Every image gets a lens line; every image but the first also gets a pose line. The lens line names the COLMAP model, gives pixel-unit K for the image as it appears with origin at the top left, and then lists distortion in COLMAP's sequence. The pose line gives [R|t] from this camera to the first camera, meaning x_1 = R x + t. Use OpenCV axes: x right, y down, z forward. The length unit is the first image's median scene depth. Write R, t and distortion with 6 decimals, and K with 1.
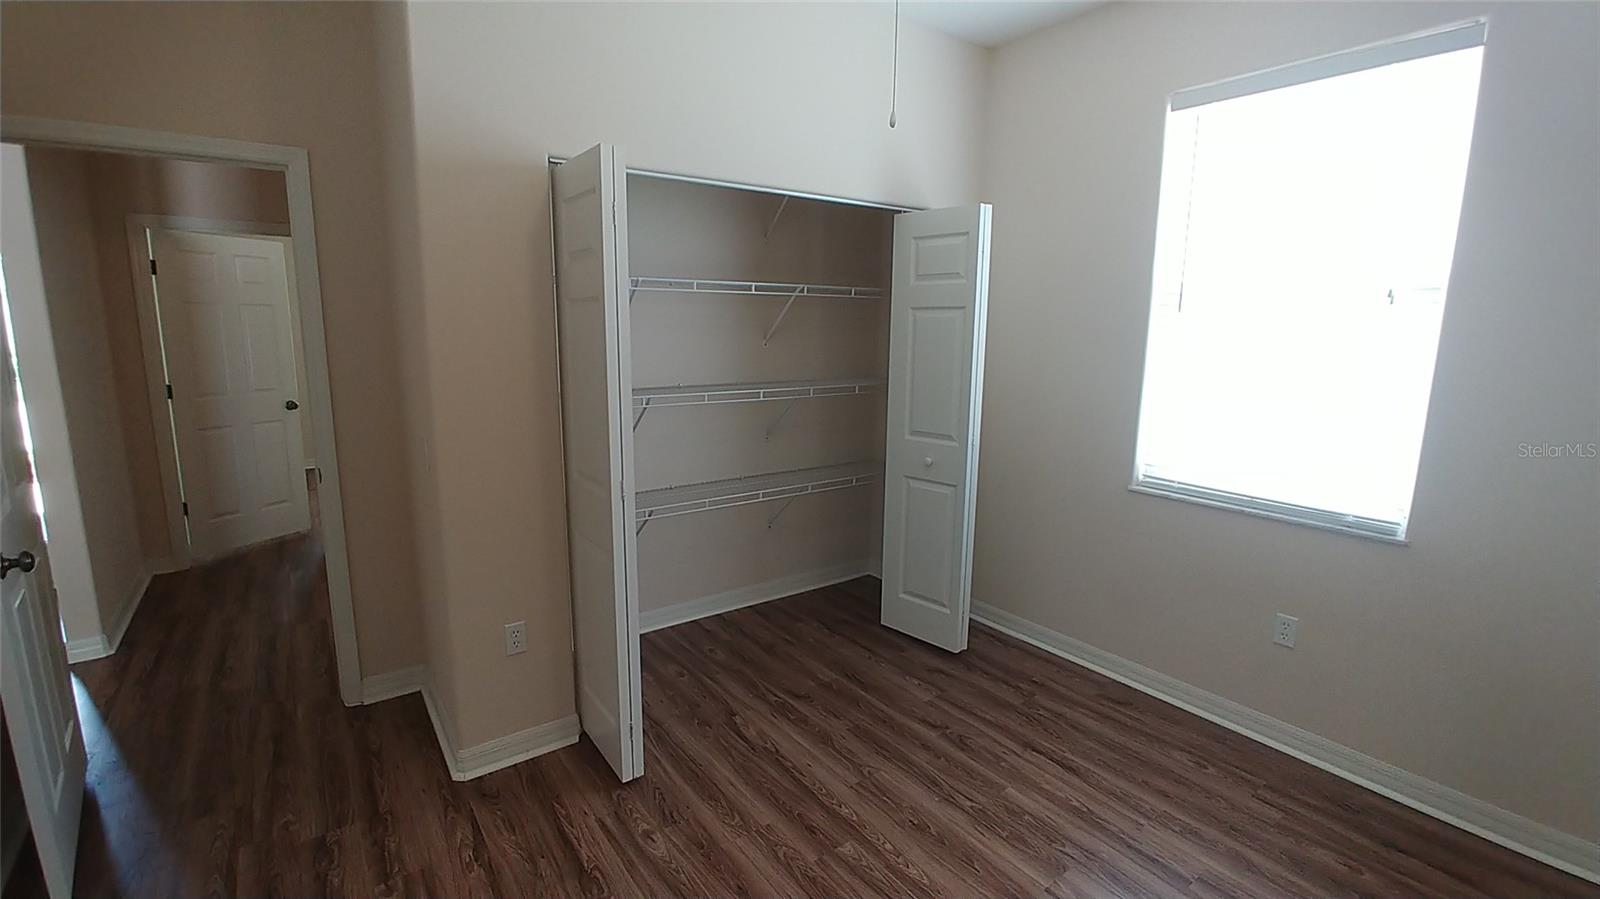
lens RADIAL K [[708.8, 0, 790.7], [0, 708.8, 449.8], [0, 0, 1]] dist [-0.027180, 0.008425]
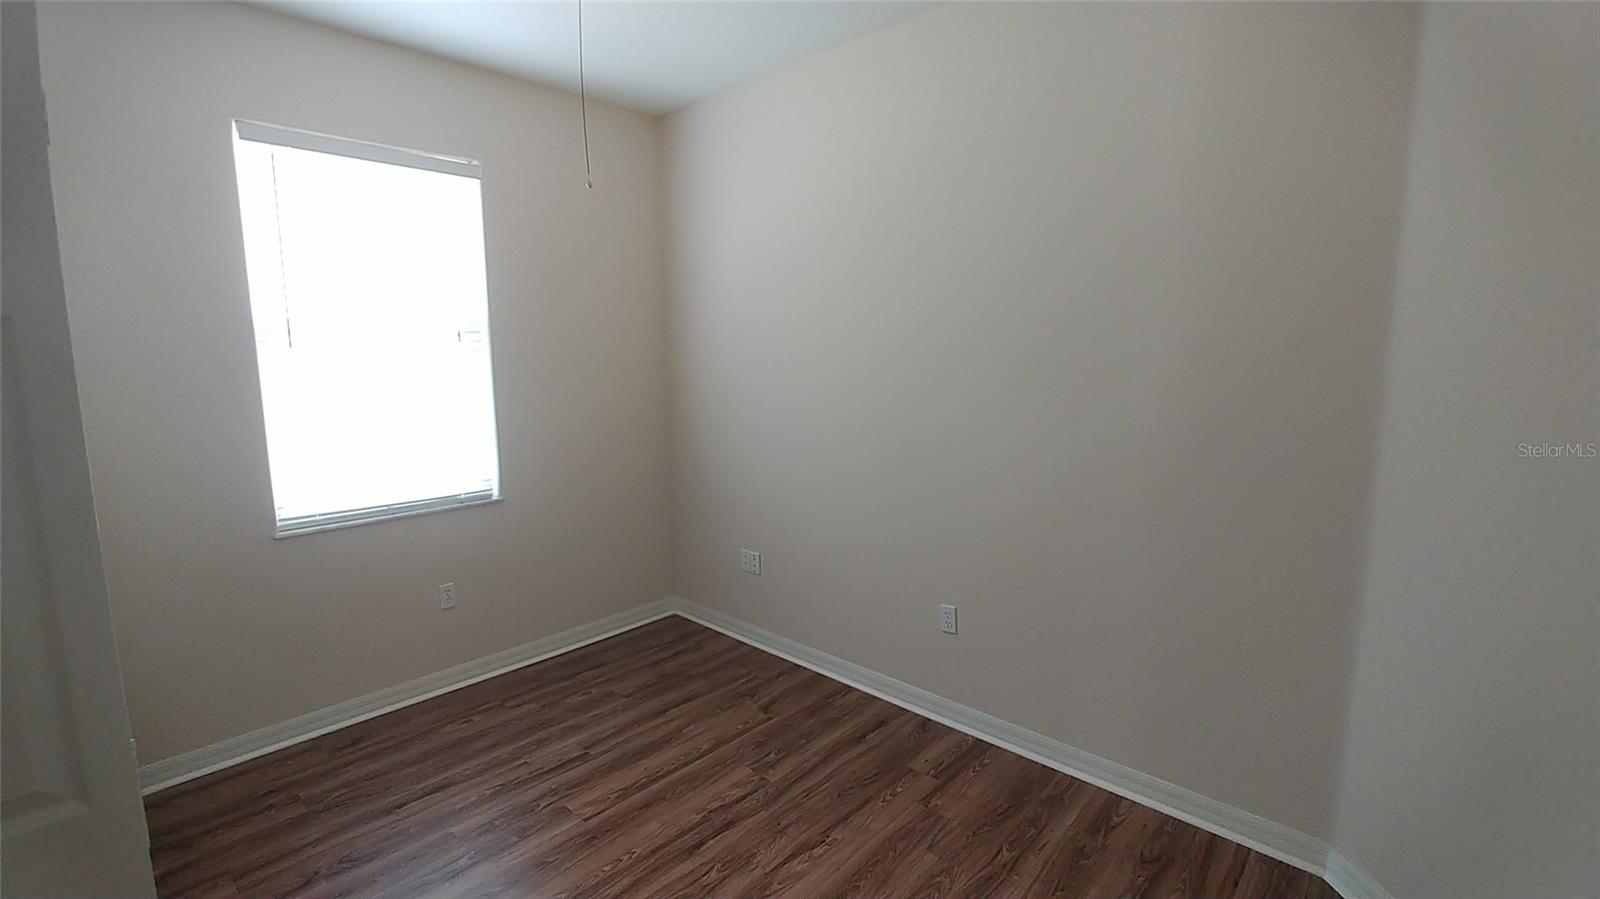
lens RADIAL K [[708.8, 0, 790.7], [0, 708.8, 449.8], [0, 0, 1]] dist [-0.027180, 0.008425]
pose [[-0.202792, -0.145129, 0.968408, -0.640823], [0.177949, 0.967028, 0.182186, -0.124406], [-0.962917, 0.209273, -0.170280, 0.584238]]
